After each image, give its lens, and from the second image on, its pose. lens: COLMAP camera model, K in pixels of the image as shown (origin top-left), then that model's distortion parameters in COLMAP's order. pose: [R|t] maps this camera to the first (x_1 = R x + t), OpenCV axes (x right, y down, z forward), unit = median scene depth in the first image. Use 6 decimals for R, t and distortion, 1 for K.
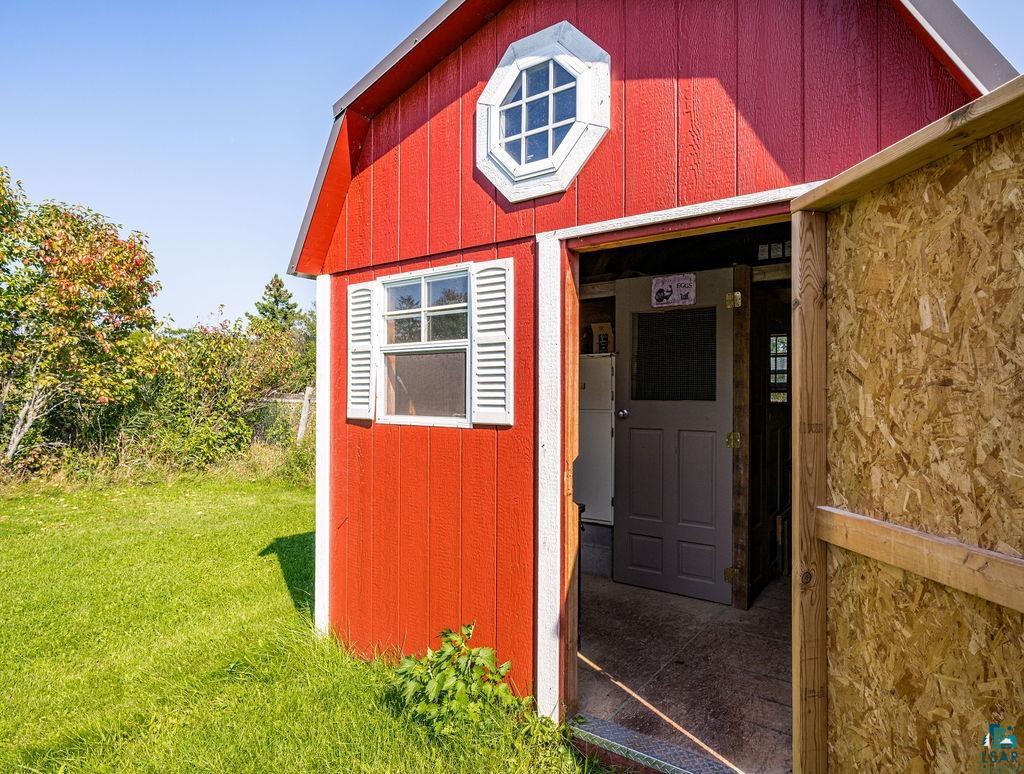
lens RADIAL K [[649.1, 0, 512.9], [0, 649.1, 389.0], [0, 0, 1]] dist [0.000990, -0.000105]
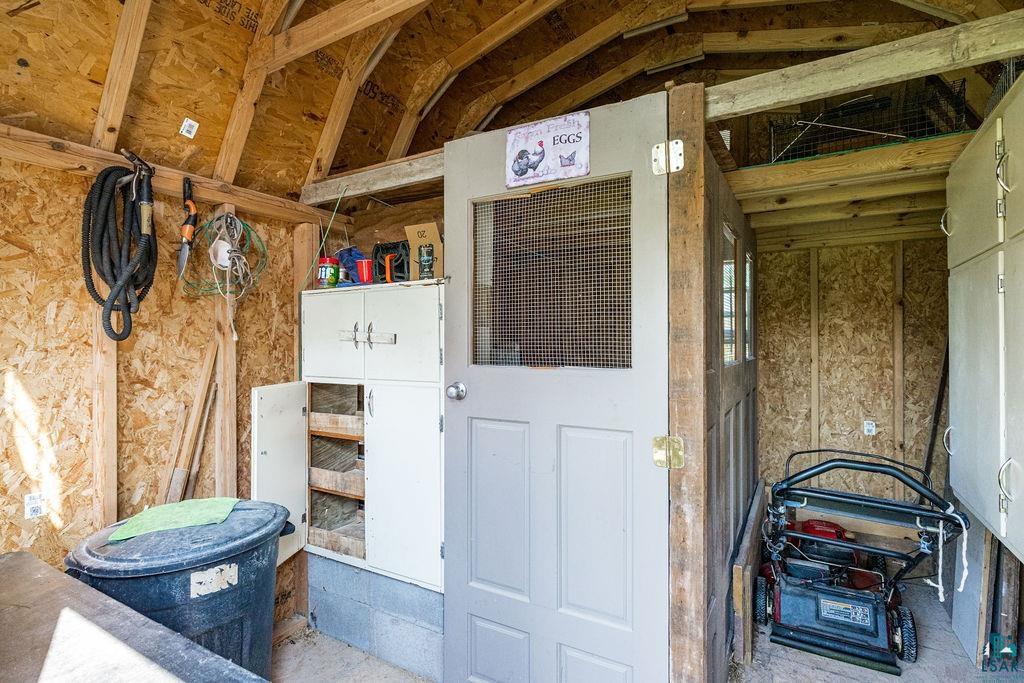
lens RADIAL K [[502.9, 0, 511.6], [0, 502.9, 340.5], [0, 0, 1]] dist [-0.000630, 0.000026]
pose [[0.989603, -0.007725, 0.143616, 0.164634], [0.006972, 0.999959, 0.005747, -0.005615], [-0.143655, -0.004686, 0.989617, 0.621096]]
